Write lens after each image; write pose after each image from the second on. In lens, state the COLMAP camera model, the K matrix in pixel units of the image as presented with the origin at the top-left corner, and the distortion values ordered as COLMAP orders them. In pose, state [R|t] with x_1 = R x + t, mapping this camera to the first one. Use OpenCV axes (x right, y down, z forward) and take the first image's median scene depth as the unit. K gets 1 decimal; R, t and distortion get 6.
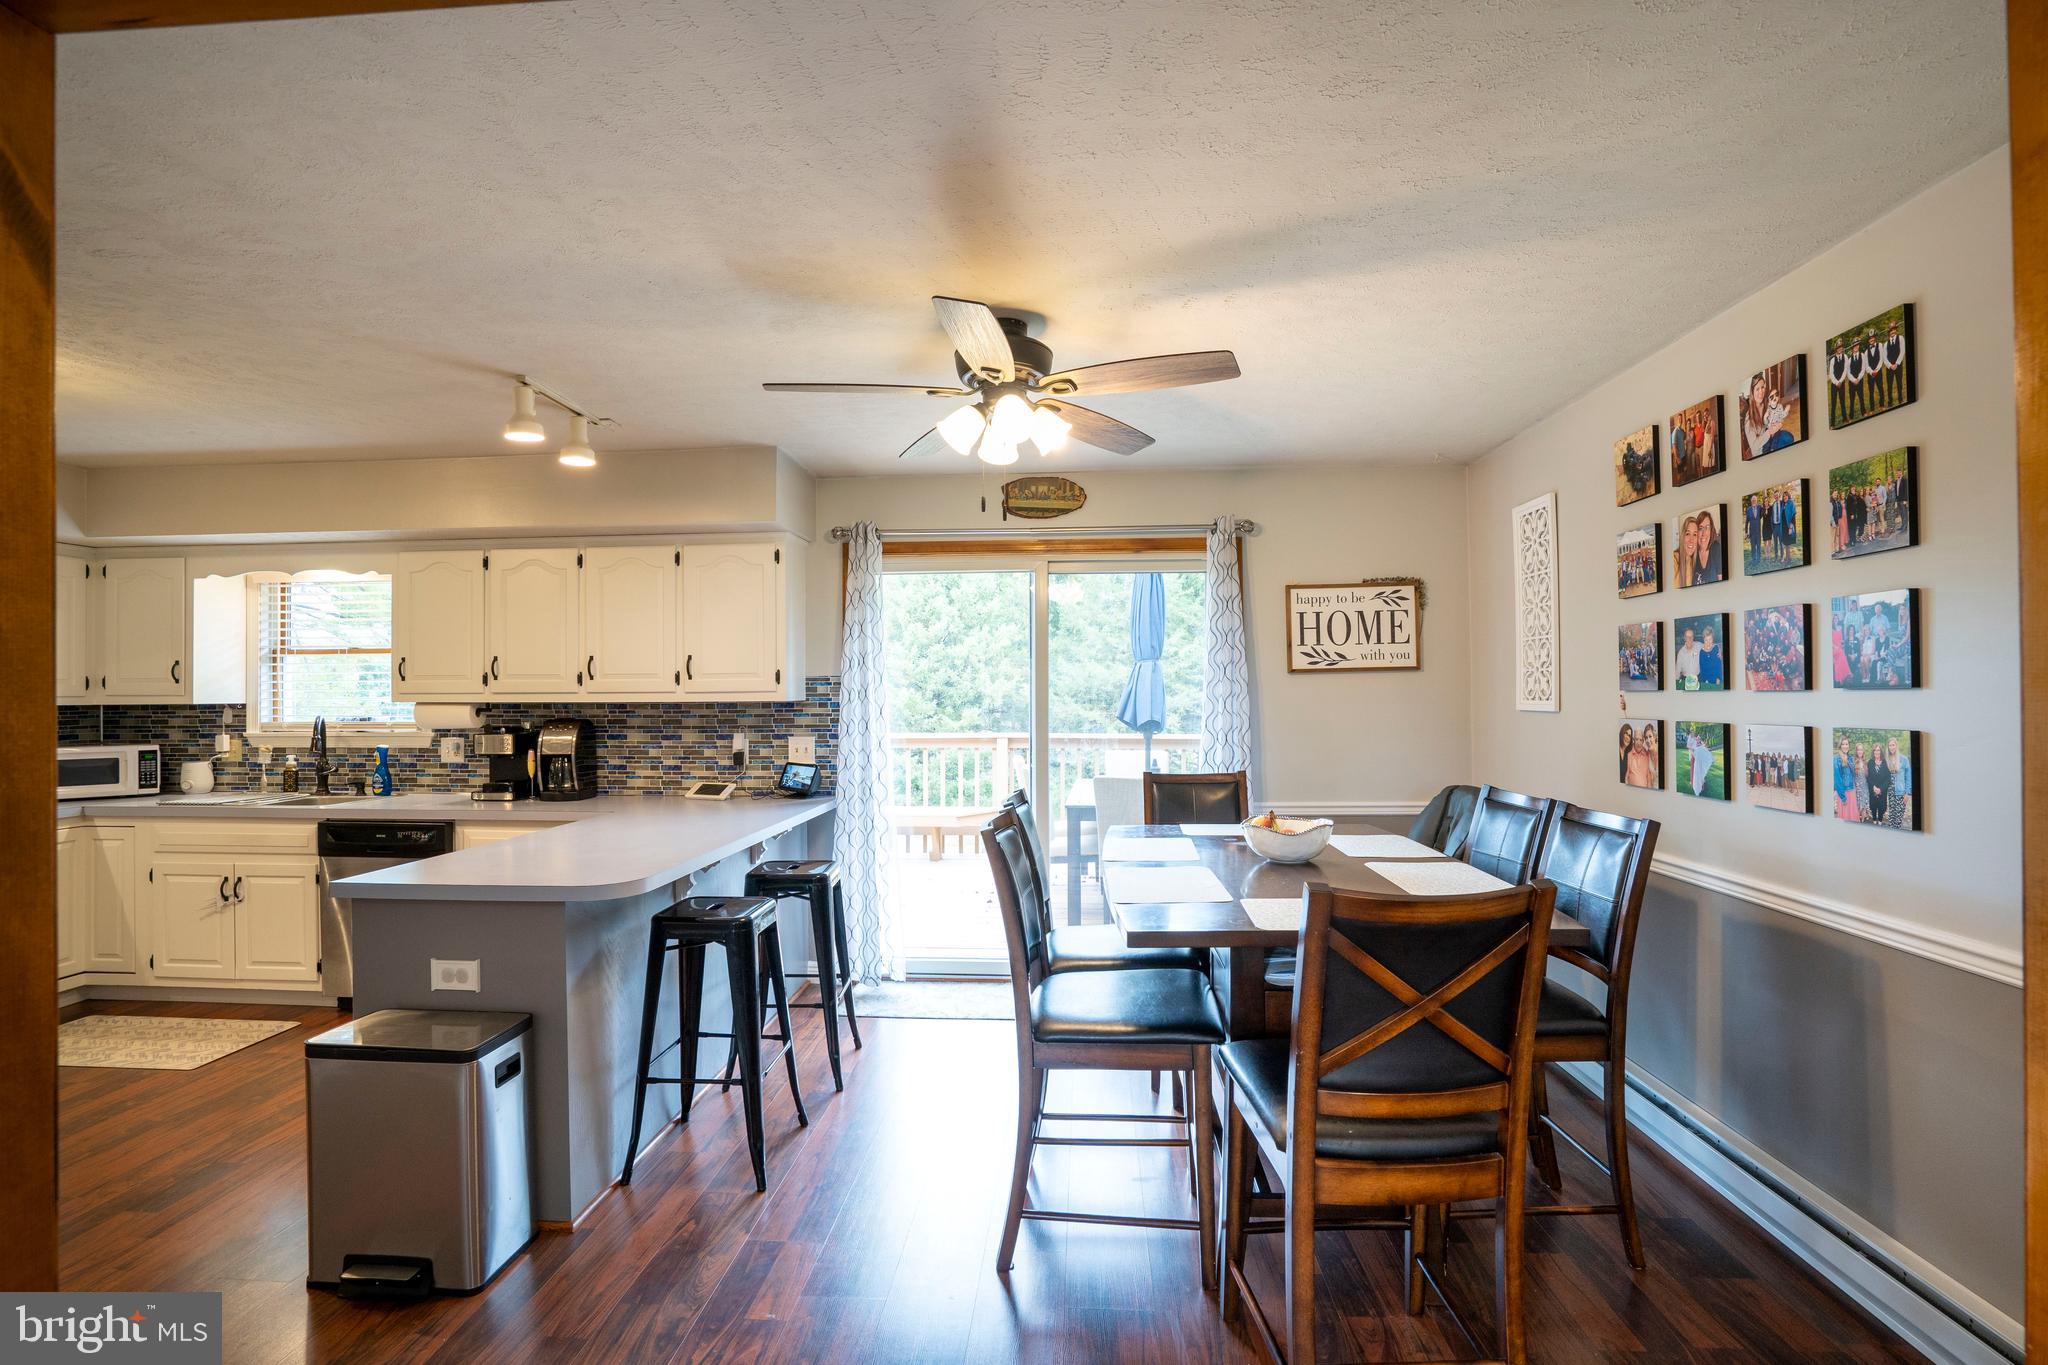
lens RADIAL K [[949.7, 0, 1025.2], [0, 949.7, 689.9], [0, 0, 1]] dist [-0.059126, 0.022667]
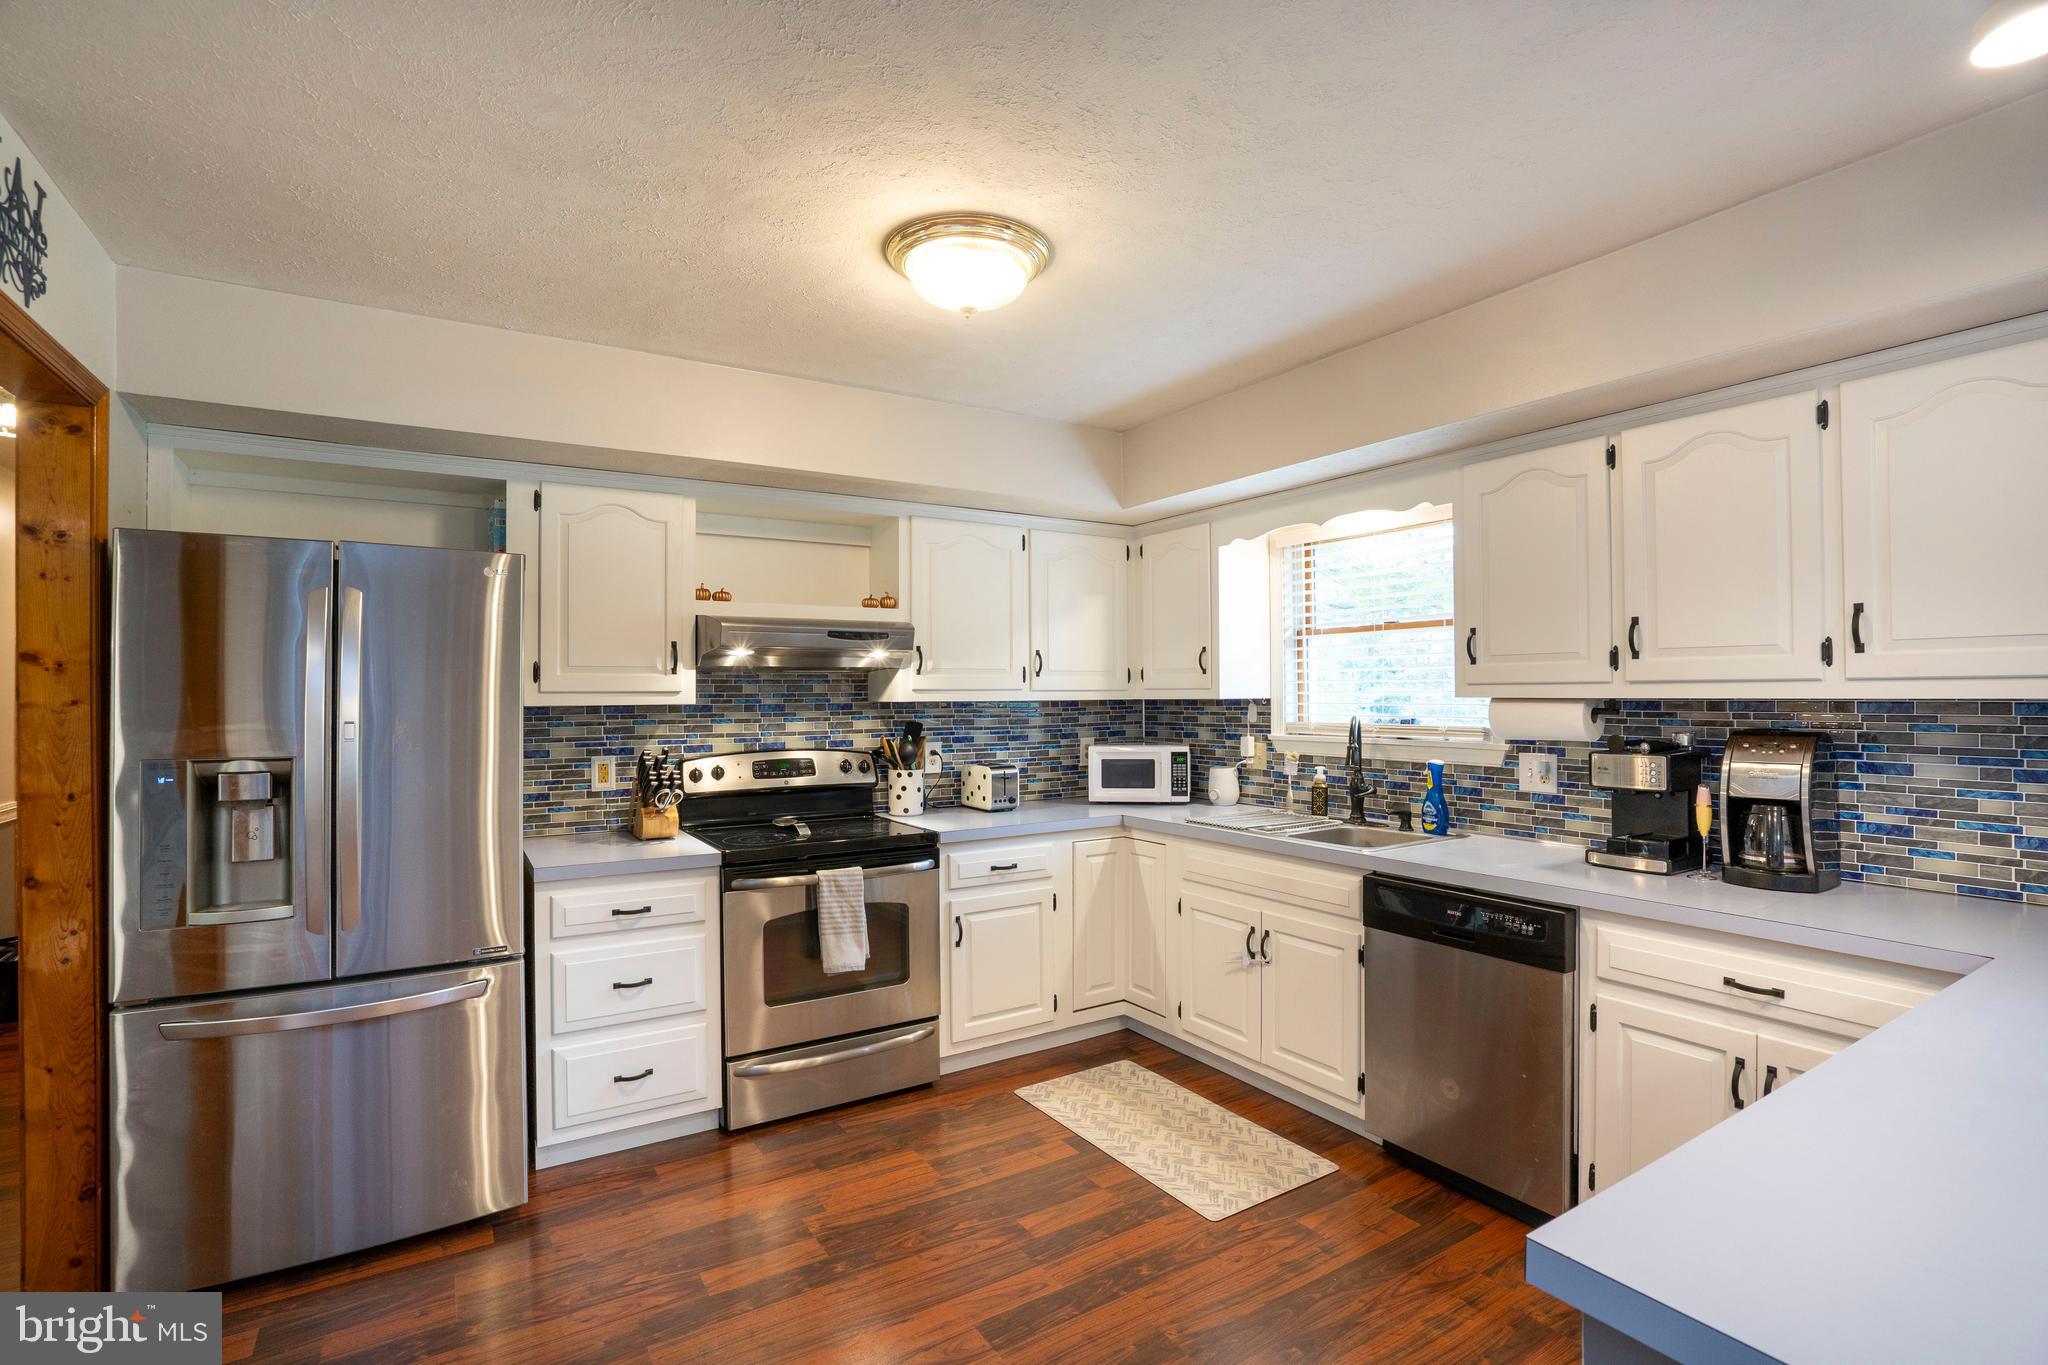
lens RADIAL K [[949.7, 0, 1032.7], [0, 949.7, 687.5], [0, 0, 1]] dist [-0.059126, 0.022667]
pose [[0.594205, -0.004908, -0.804299, -0.332525], [0.007270, 0.999973, -0.000731, 0.004532], [0.804281, -0.005413, 0.594225, 0.372254]]
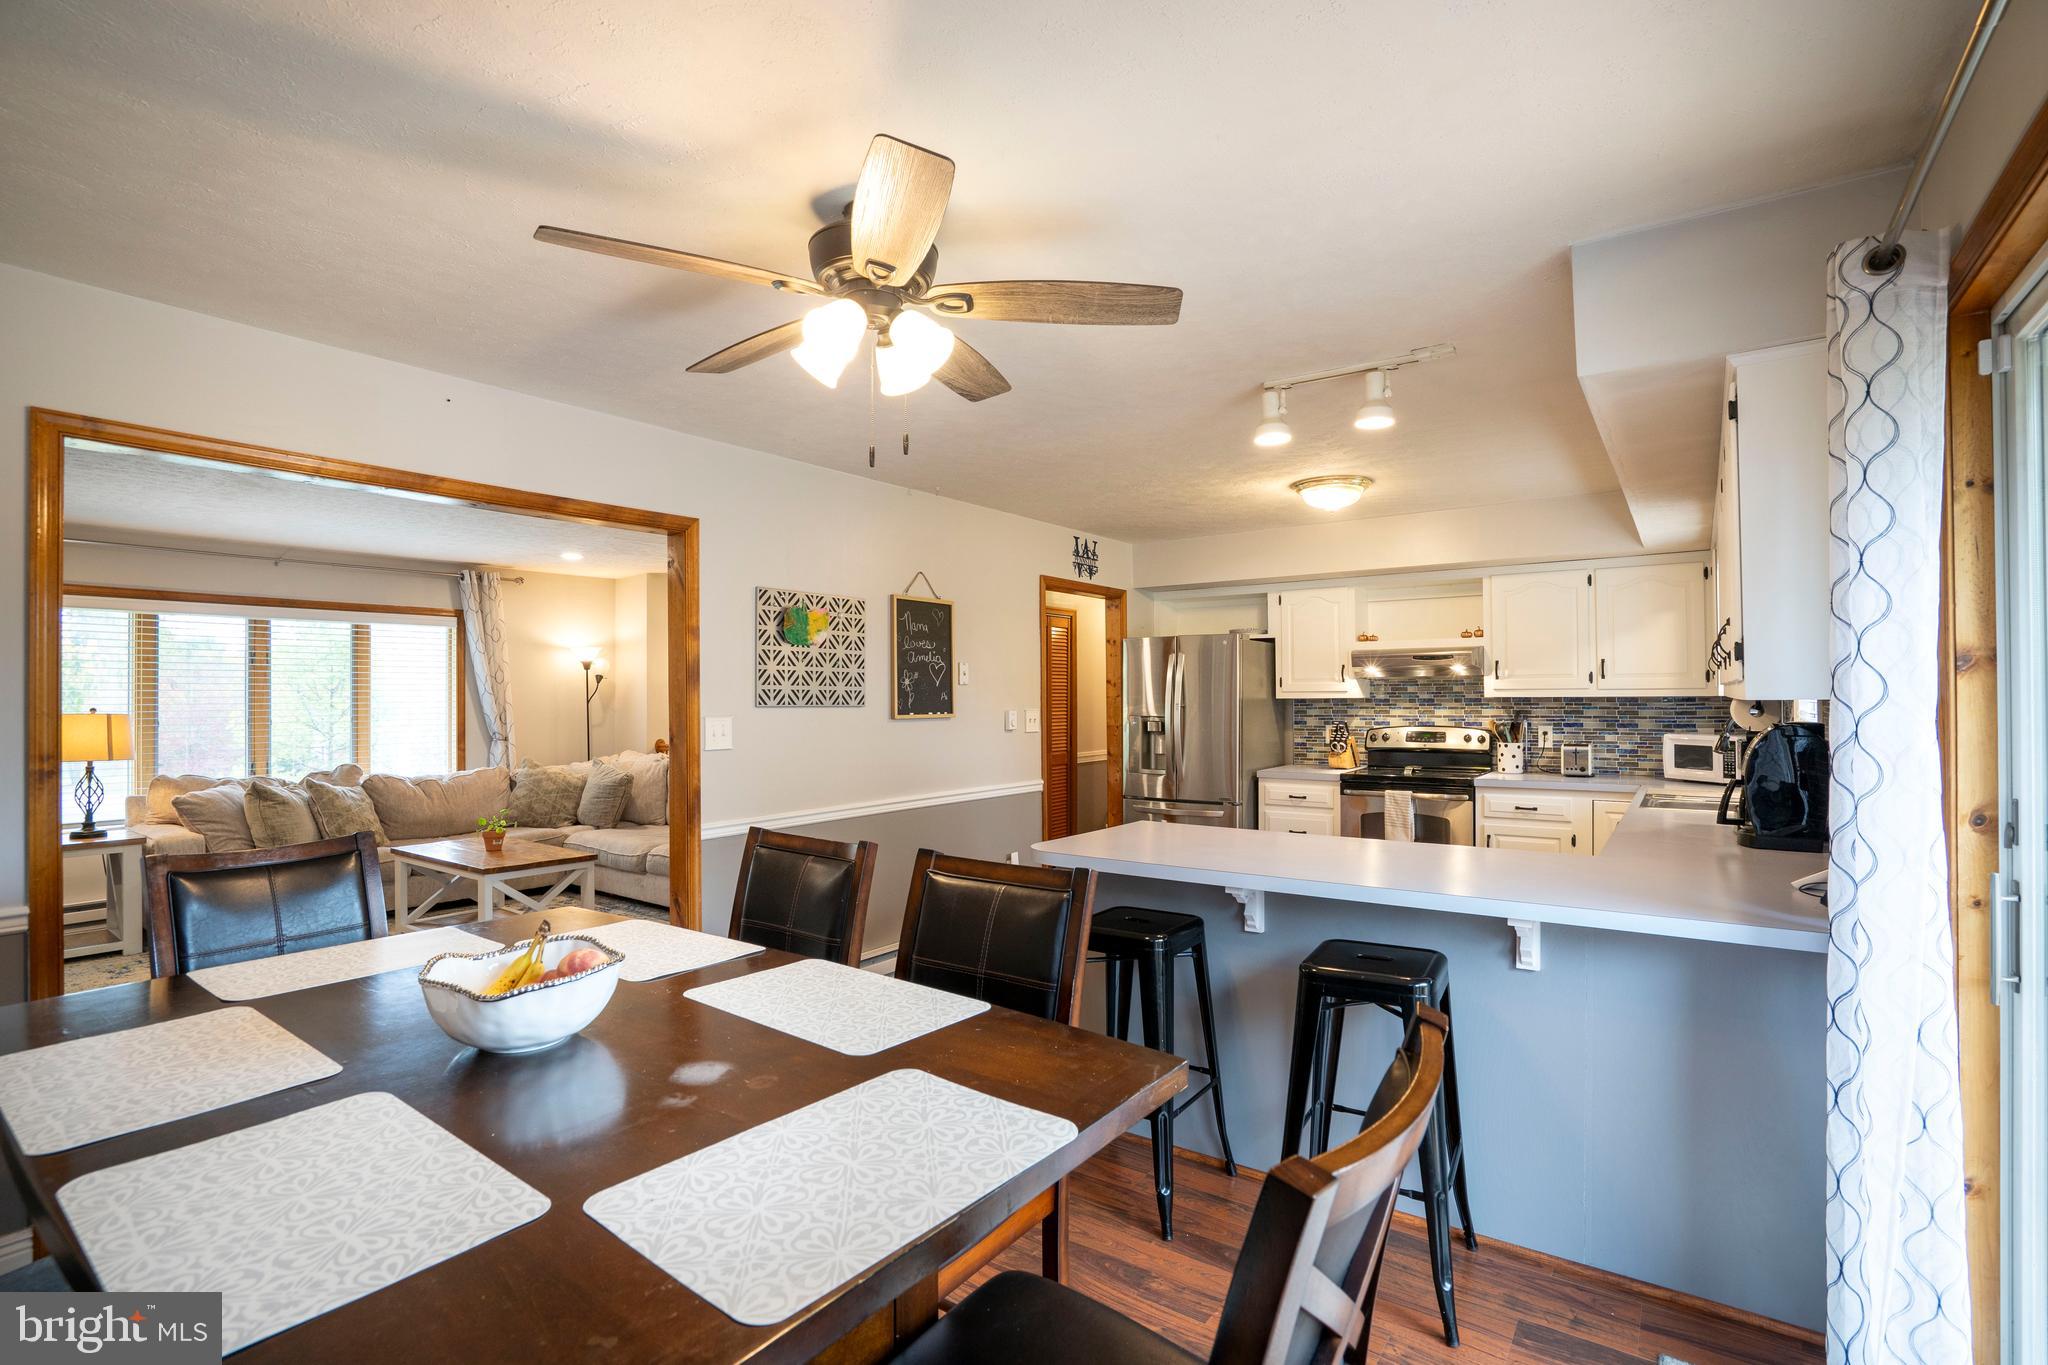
lens RADIAL K [[949.7, 0, 1036.8], [0, 949.7, 686.7], [0, 0, 1]] dist [-0.059126, 0.022667]
pose [[-0.522158, -0.002183, -0.852846, 0.337492], [0.011749, 0.999883, -0.009753, 0.006913], [0.852768, -0.015113, -0.522072, 0.926898]]
